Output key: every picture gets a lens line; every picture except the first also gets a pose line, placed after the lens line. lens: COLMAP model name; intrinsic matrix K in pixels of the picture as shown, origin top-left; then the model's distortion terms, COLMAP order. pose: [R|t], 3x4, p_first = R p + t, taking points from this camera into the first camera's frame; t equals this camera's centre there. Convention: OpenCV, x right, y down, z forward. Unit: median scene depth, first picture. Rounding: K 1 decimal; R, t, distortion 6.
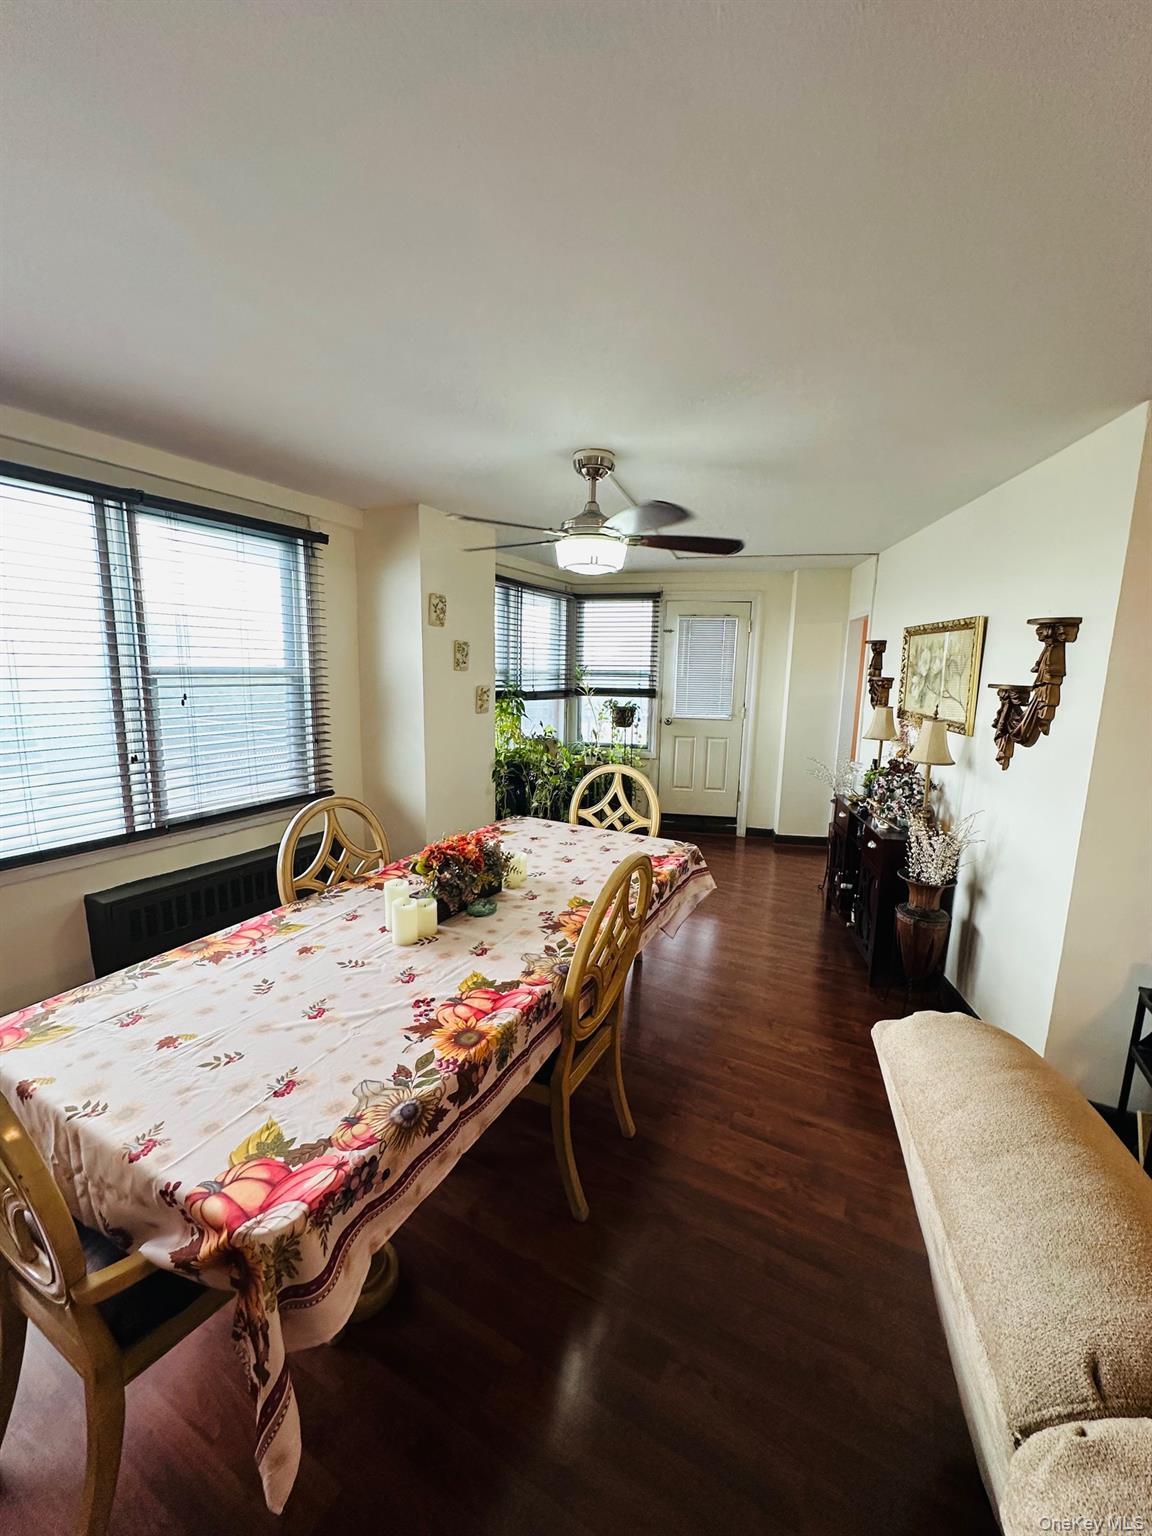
lens RADIAL K [[612.2, 0, 572.0], [0, 612.2, 766.1], [0, 0, 1]] dist [0.000724, -0.000224]
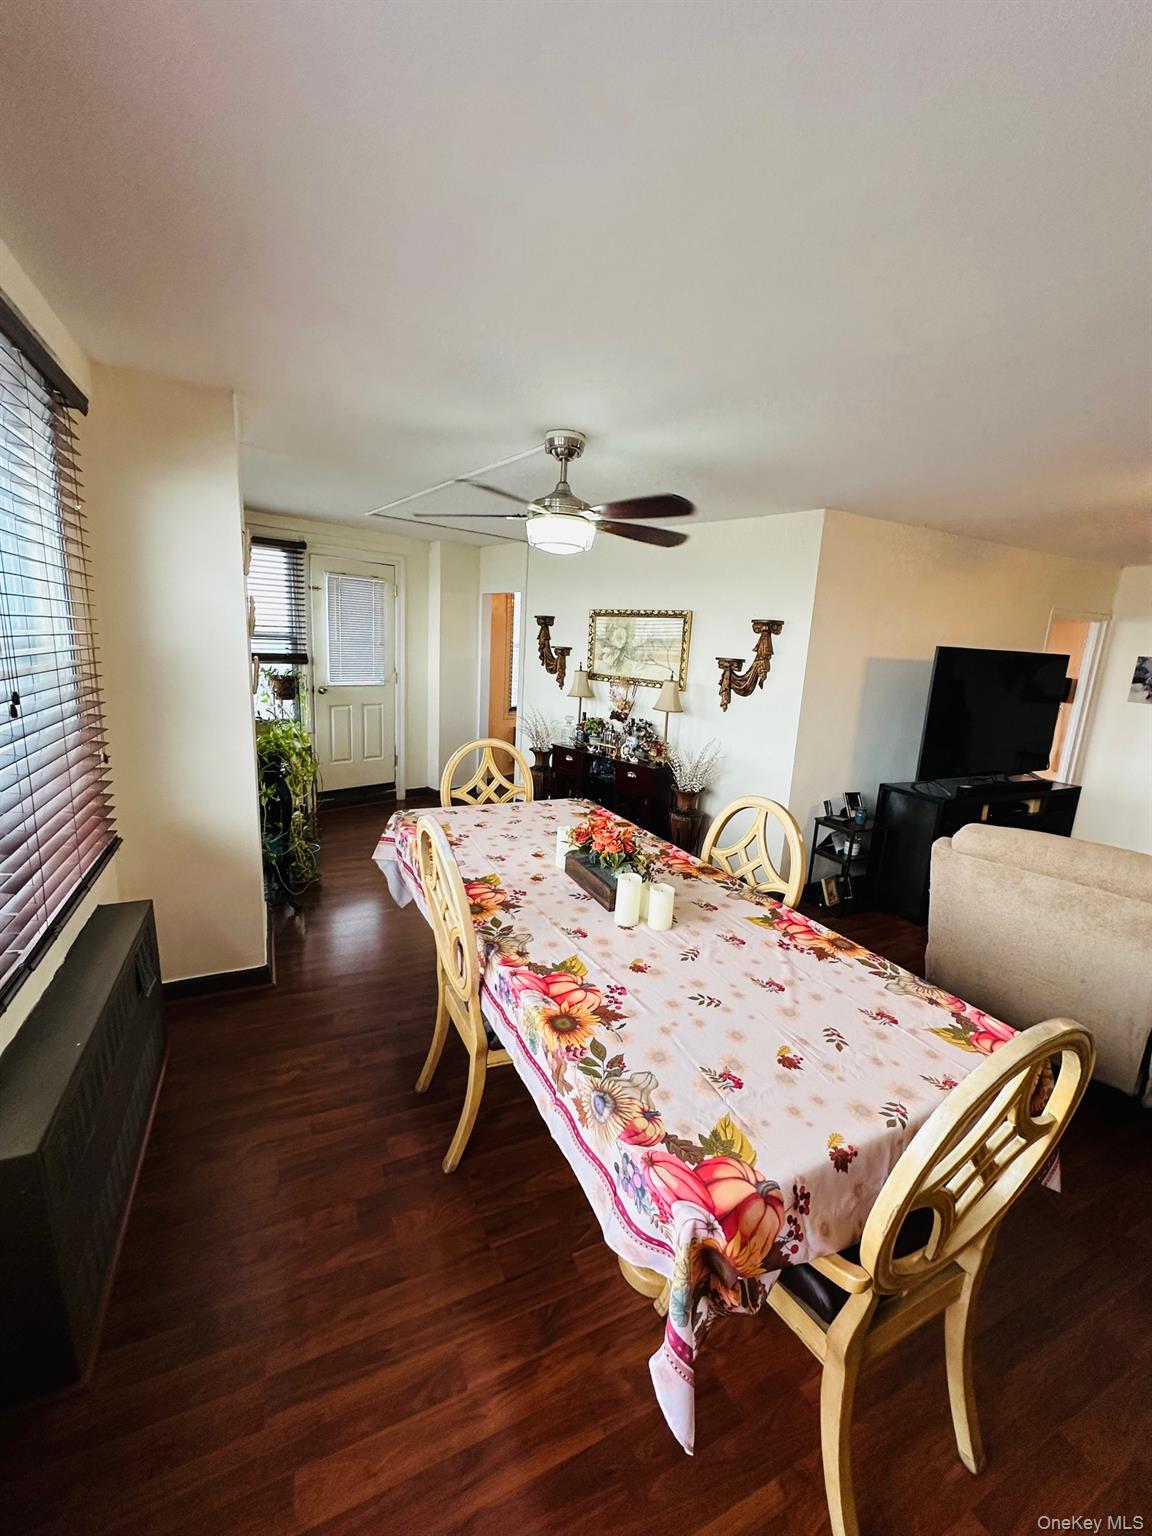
lens RADIAL K [[612.2, 0, 577.6], [0, 612.2, 769.1], [0, 0, 1]] dist [0.000724, -0.000224]
pose [[0.580502, -0.156546, 0.799069, -0.782068], [0.092675, 0.987670, 0.126169, -0.079473], [-0.808968, 0.000812, 0.587853, 0.354120]]
